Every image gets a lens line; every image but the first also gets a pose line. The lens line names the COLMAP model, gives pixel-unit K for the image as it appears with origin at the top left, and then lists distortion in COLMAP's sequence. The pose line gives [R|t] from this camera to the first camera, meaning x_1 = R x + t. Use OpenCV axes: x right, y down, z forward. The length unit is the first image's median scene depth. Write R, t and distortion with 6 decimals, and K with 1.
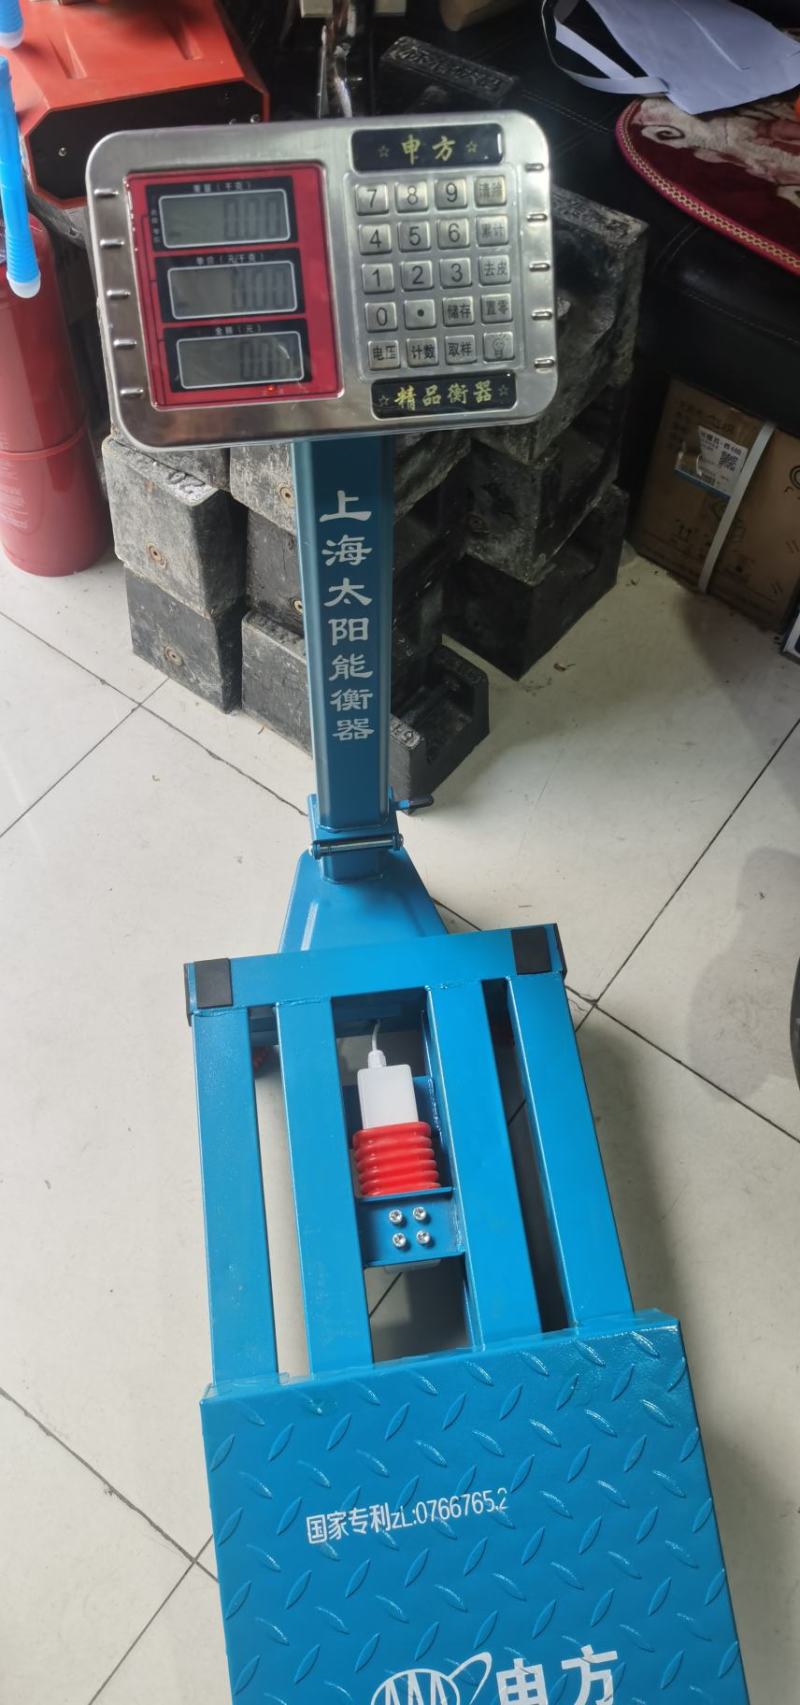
lens RADIAL K [[1544.5, 0, 400.0], [0, 1544.5, 852.5], [0, 0, 1]] dist [0.043543, -0.115993]
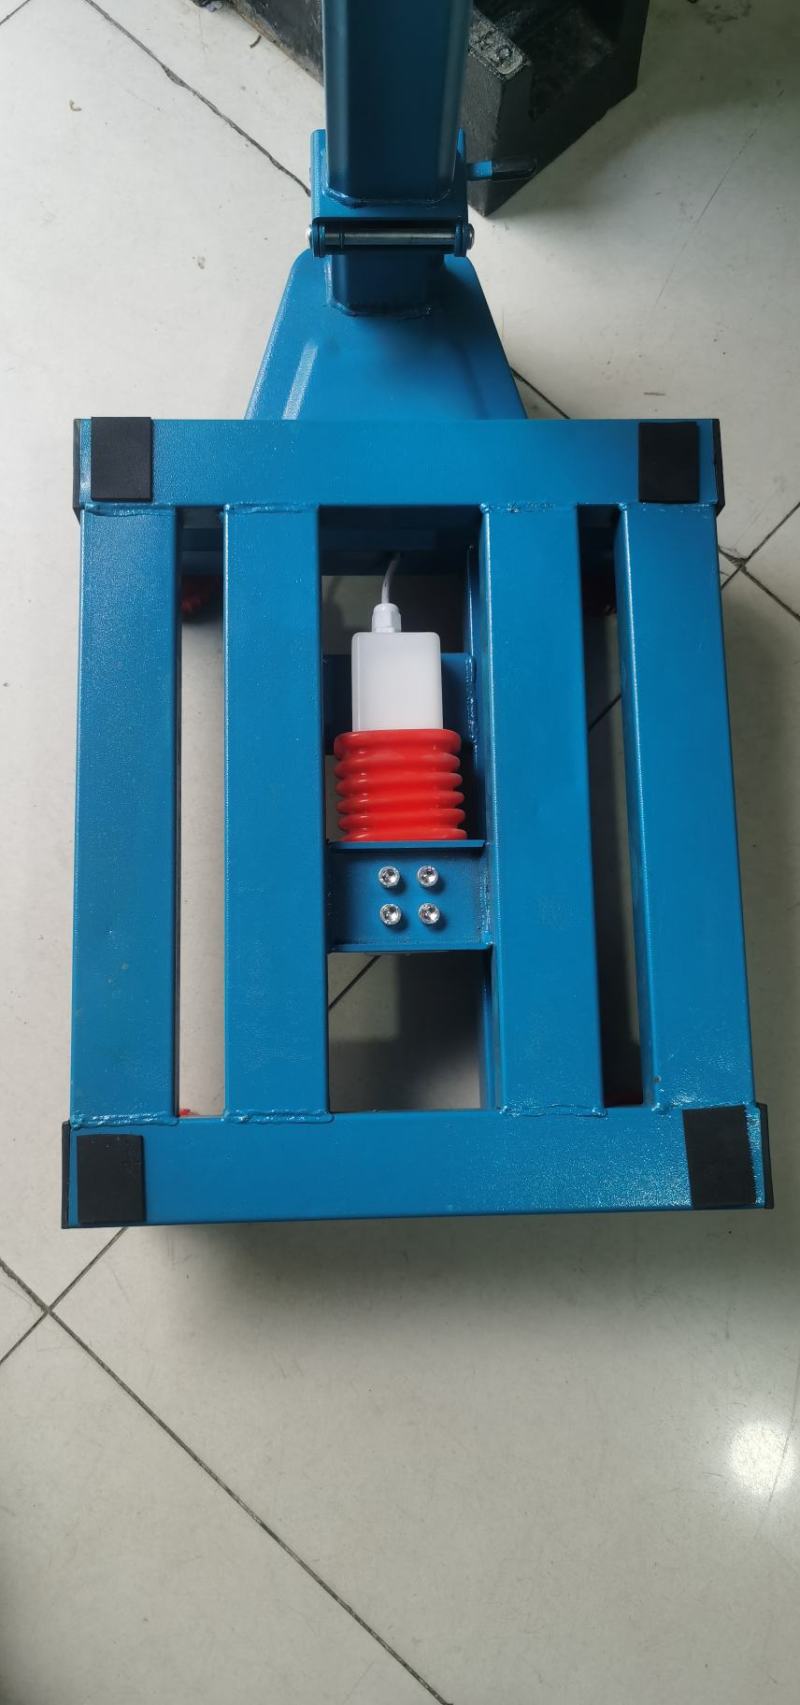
lens RADIAL K [[1596.6, 0, 404.1], [0, 1596.6, 845.2], [0, 0, 1]] dist [0.023863, 0.005687]
pose [[0.993772, 0.111393, -0.002796, 0.003555], [-0.105923, 0.952166, 0.286636, 0.038241], [0.034592, -0.284555, 0.958035, 0.375253]]
